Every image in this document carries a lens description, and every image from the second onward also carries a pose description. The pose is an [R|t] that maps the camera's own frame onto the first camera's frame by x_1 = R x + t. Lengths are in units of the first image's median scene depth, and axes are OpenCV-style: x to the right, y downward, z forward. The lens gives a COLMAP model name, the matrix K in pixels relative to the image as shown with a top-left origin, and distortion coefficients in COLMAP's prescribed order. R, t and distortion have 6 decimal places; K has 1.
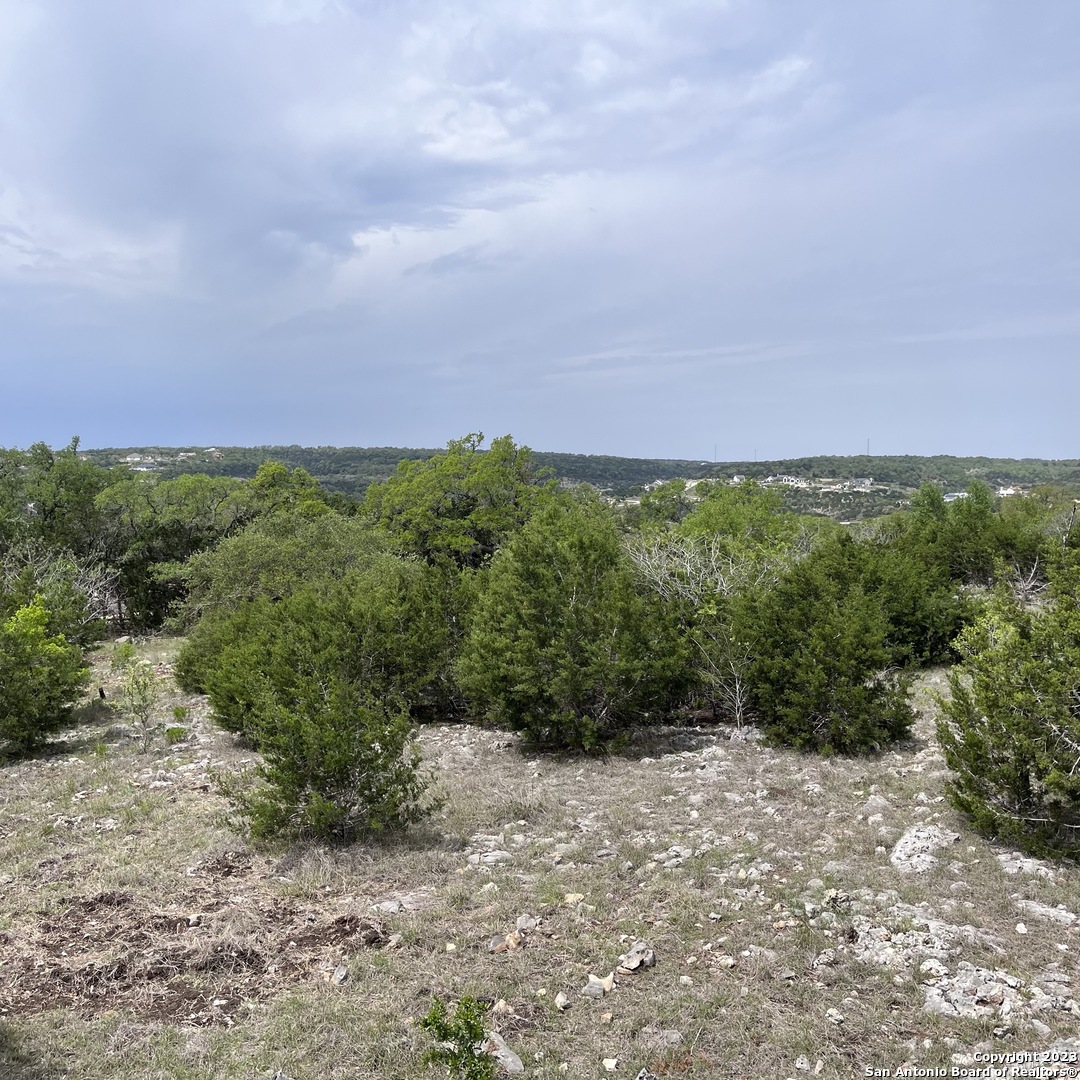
lens RADIAL K [[1095.2, 0, 554.7], [0, 1095.2, 529.4], [0, 0, 1]] dist [0.046915, -0.050998]
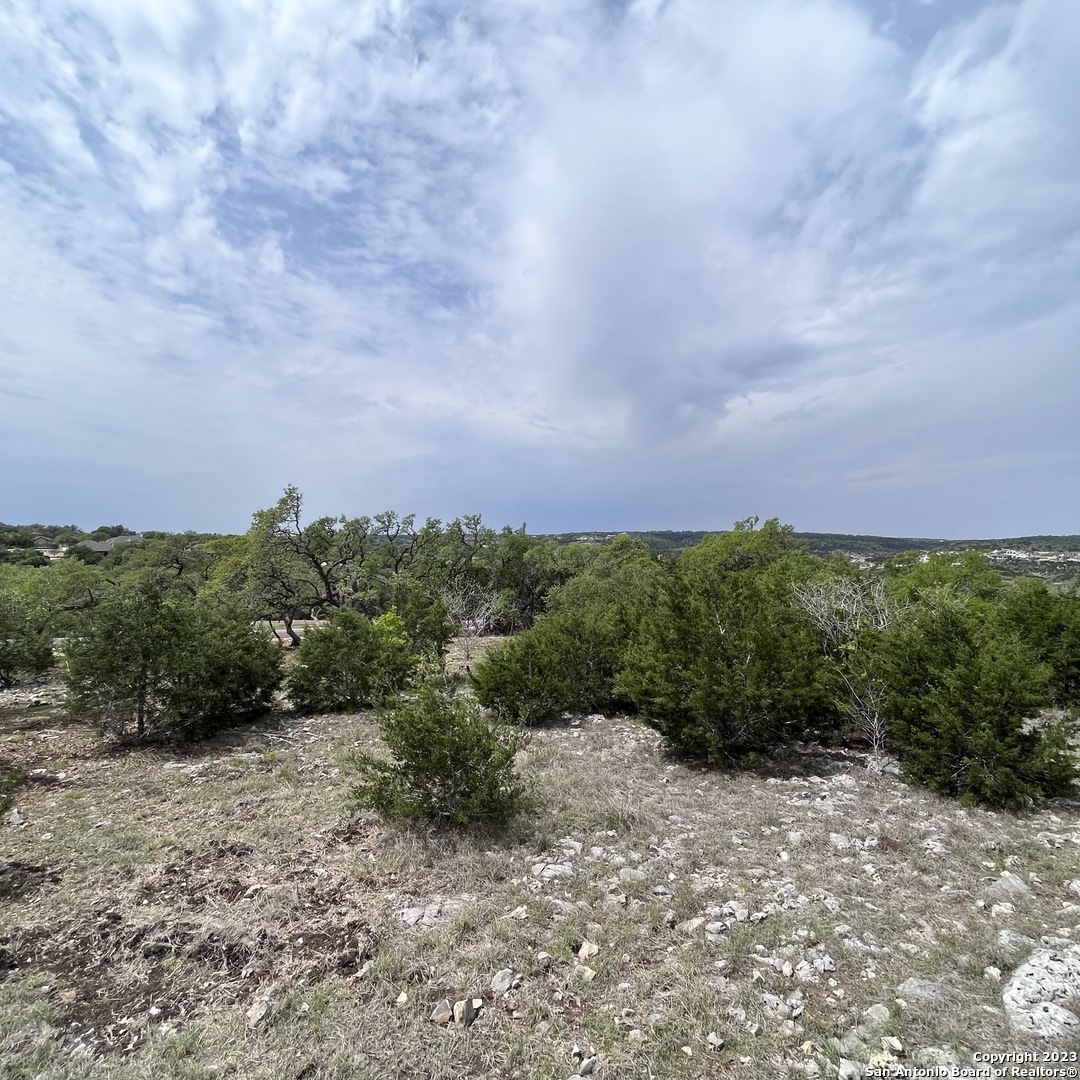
lens RADIAL K [[624.8, 0, 546.7], [0, 624.8, 544.2], [0, 0, 1]] dist [-0.002981, 0.000014]
pose [[0.908273, 0.001775, -0.418375, 0.143576], [-0.024982, 0.998437, -0.050000, 0.011046], [0.417632, 0.055866, 0.906897, 0.332955]]
